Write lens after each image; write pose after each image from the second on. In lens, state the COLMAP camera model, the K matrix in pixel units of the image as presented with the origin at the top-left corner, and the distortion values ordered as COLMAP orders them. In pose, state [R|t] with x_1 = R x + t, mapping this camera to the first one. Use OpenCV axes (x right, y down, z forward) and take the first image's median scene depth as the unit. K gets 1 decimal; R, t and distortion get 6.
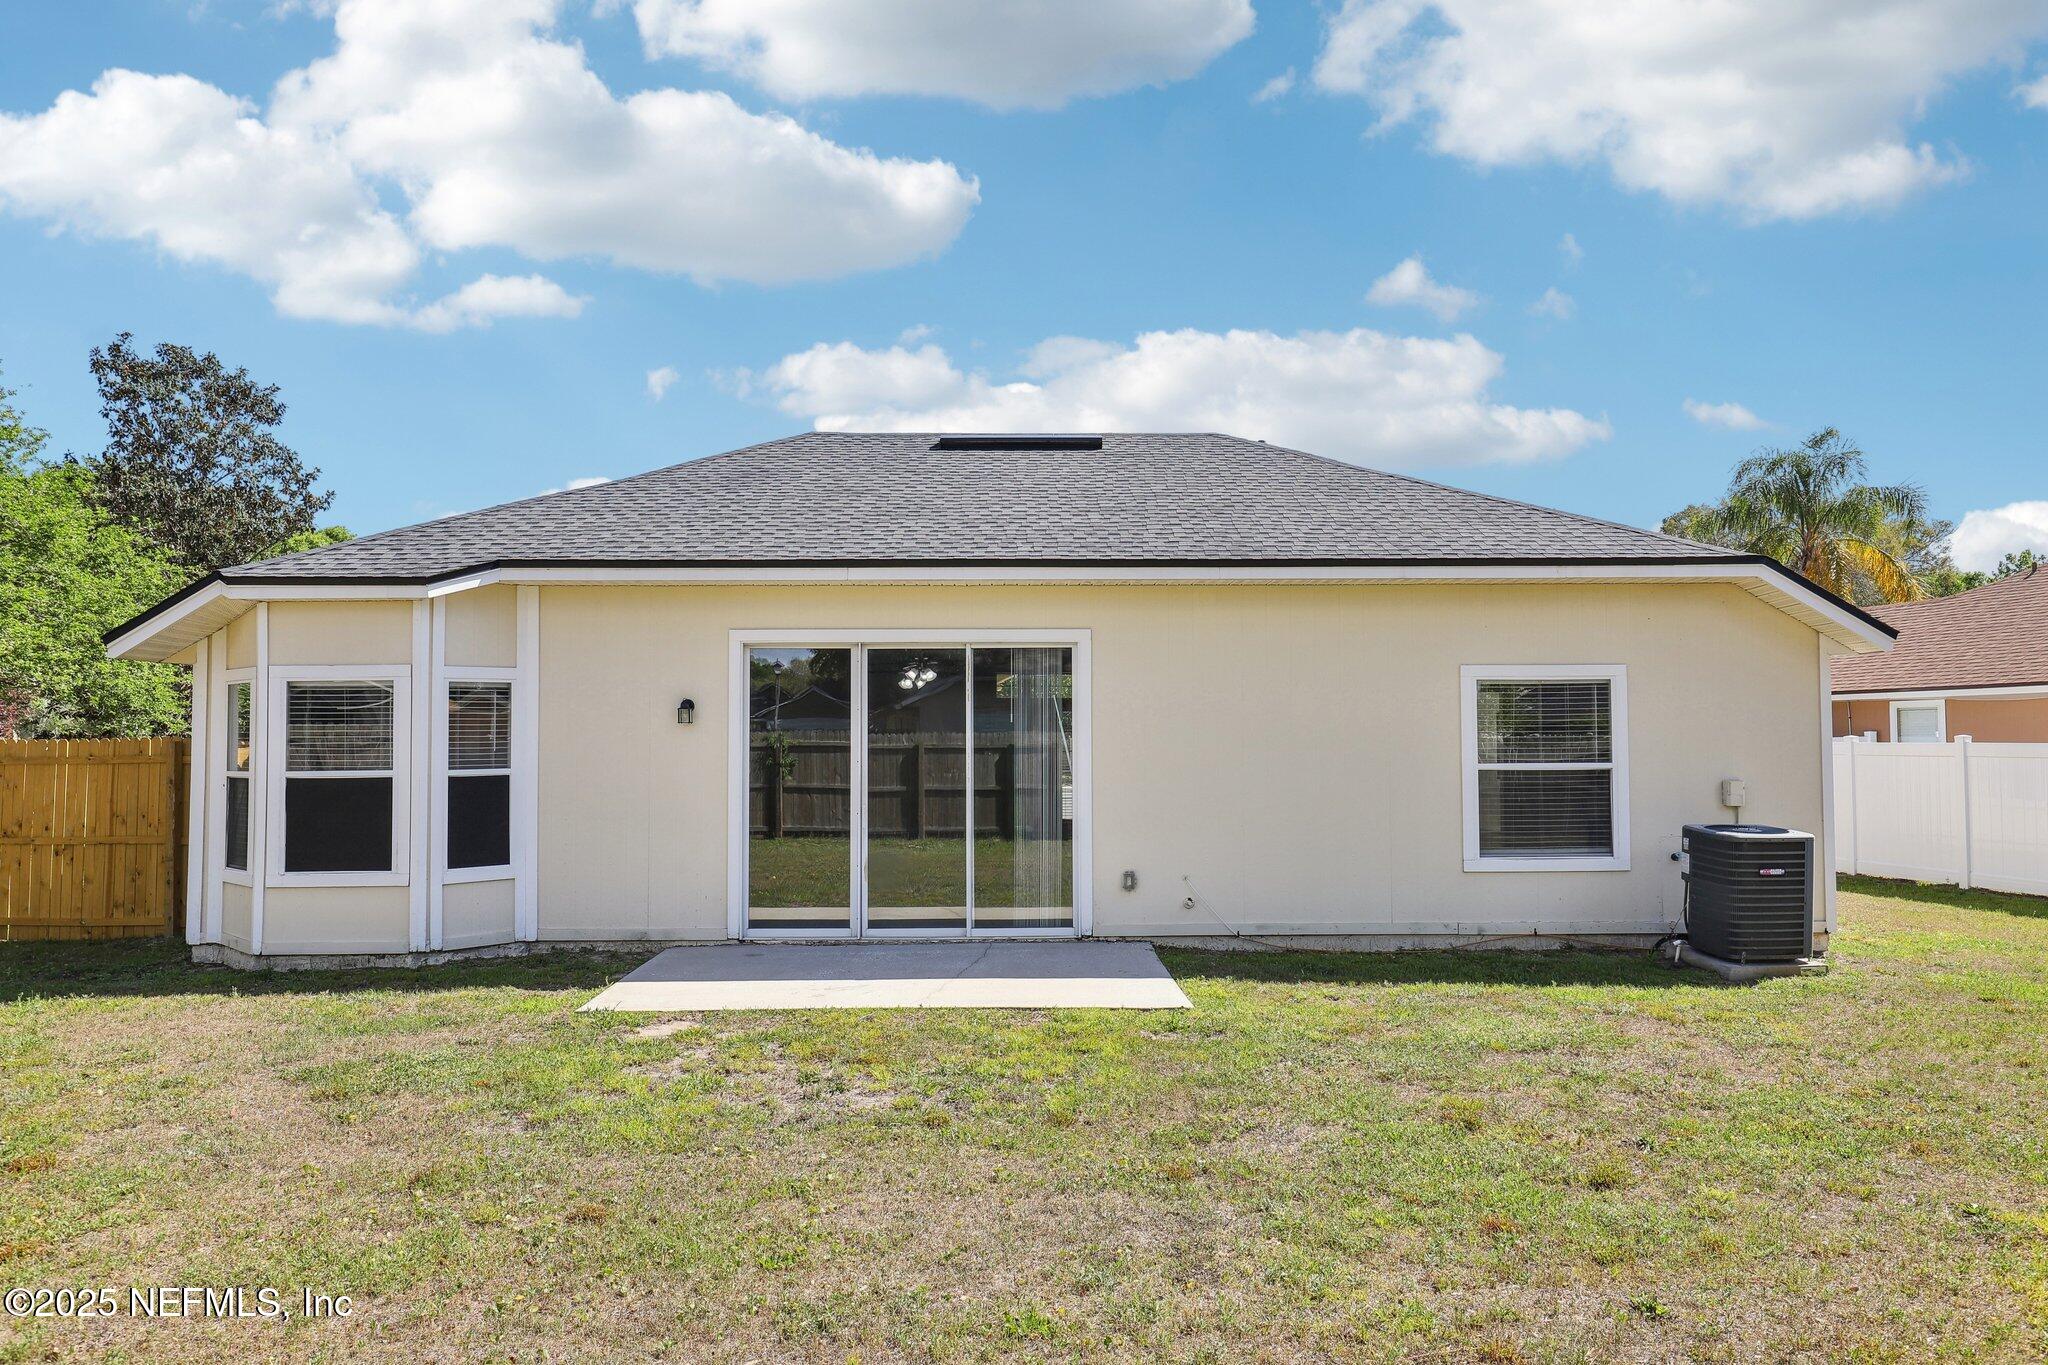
lens RADIAL K [[1450.6, 0, 1024.3], [0, 1450.6, 678.0], [0, 0, 1]] dist [-0.002464, 0.000071]
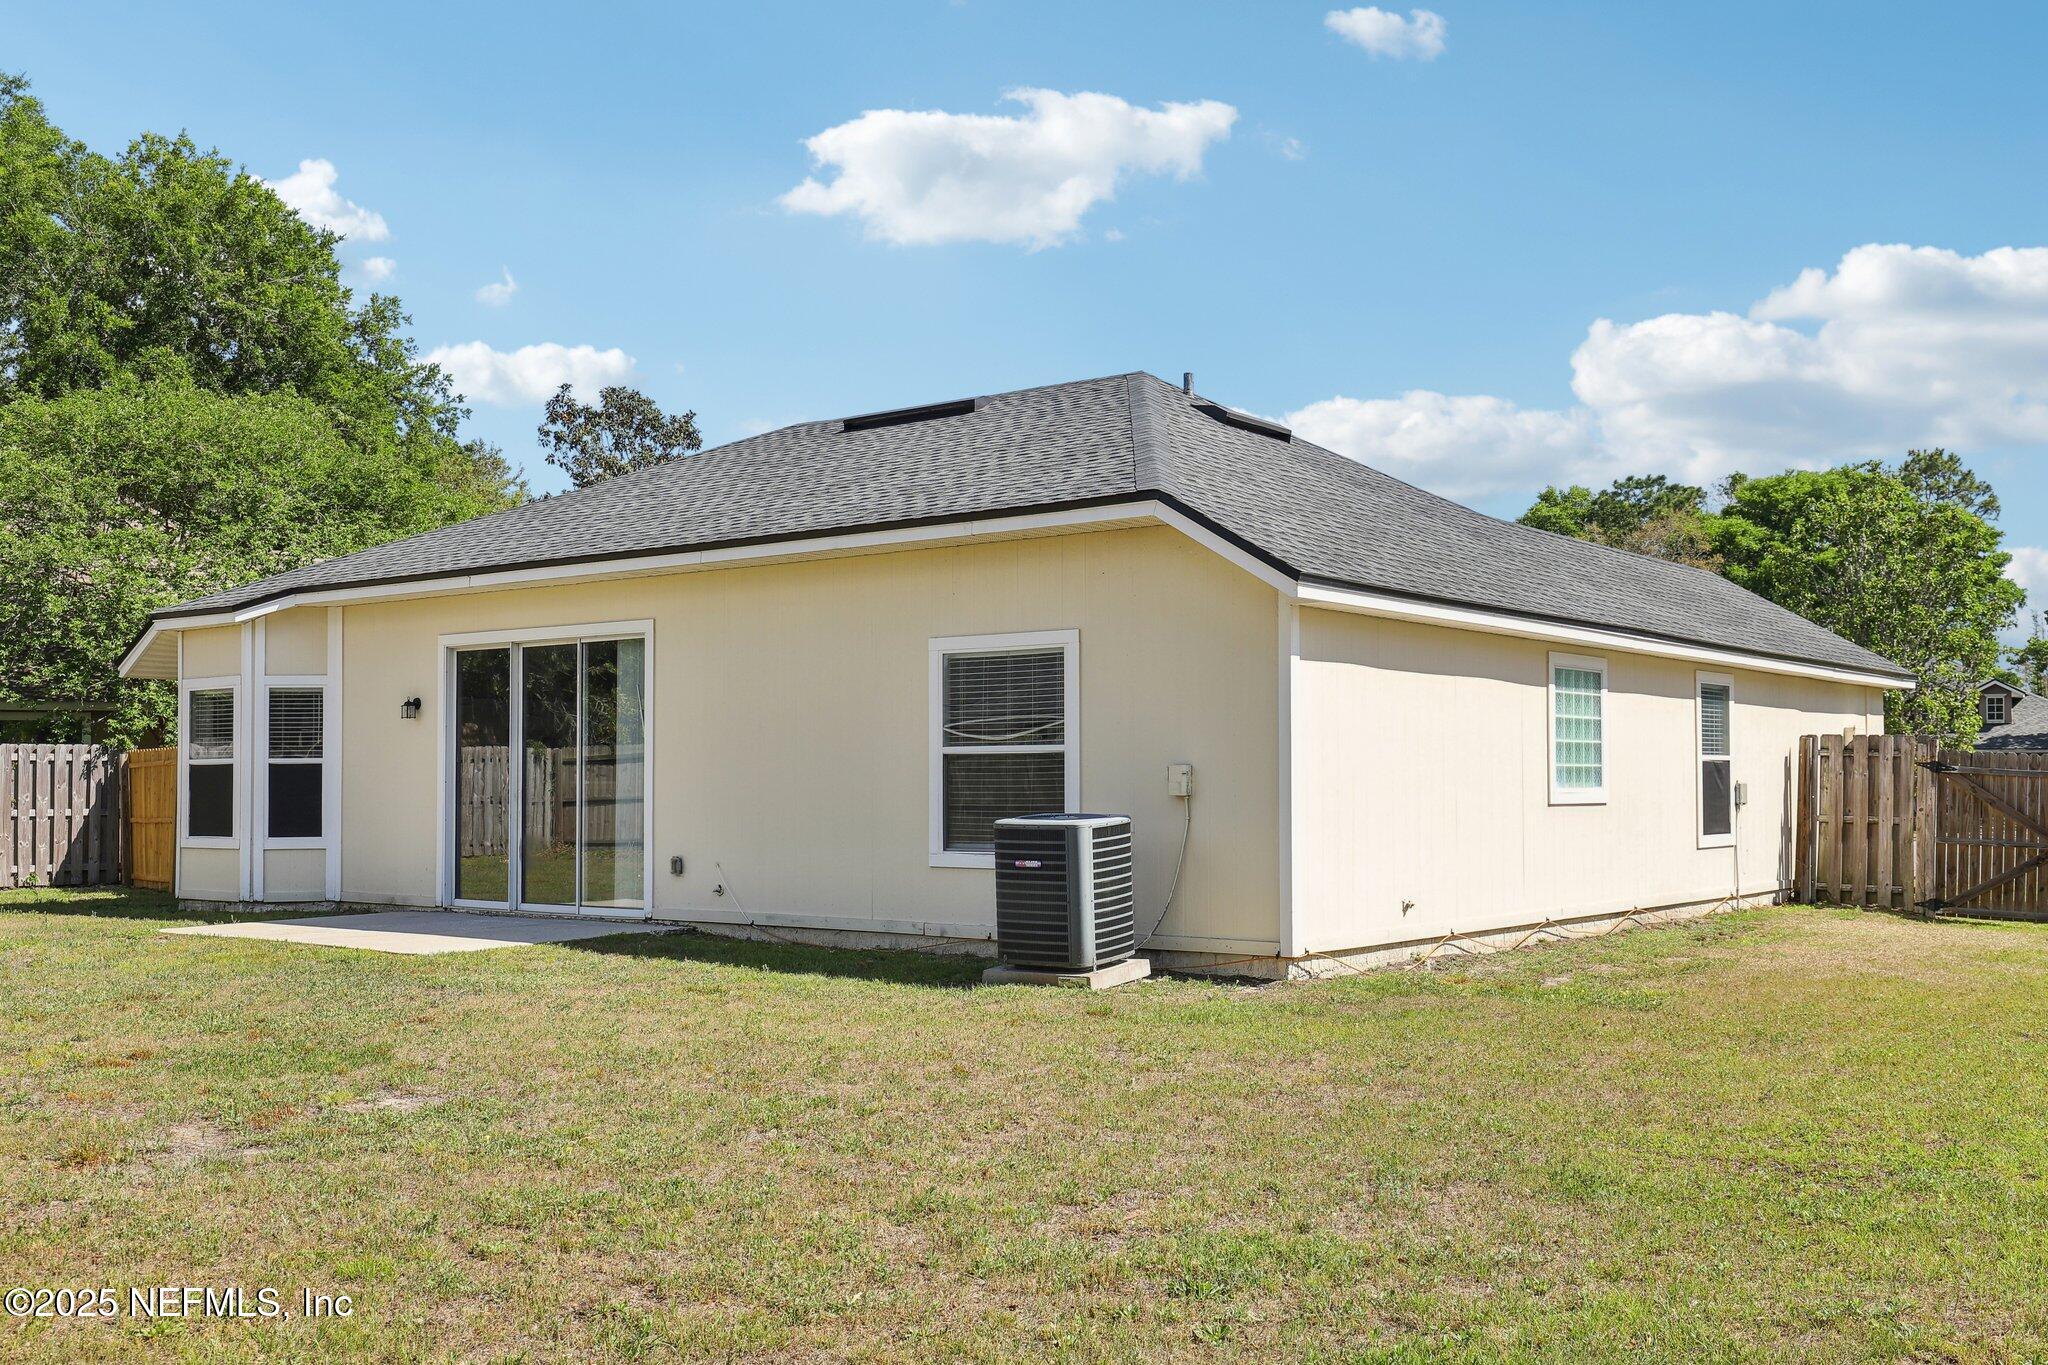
lens RADIAL K [[2040.5, 0, 1024.9], [0, 2040.5, 683.0], [0, 0, 1]] dist [0.000452, 0.000000]
pose [[0.767254, -0.030369, -0.640624, 1.183946], [0.026097, 0.999529, -0.016128, 0.042010], [0.640812, -0.004344, 0.767685, 0.063678]]
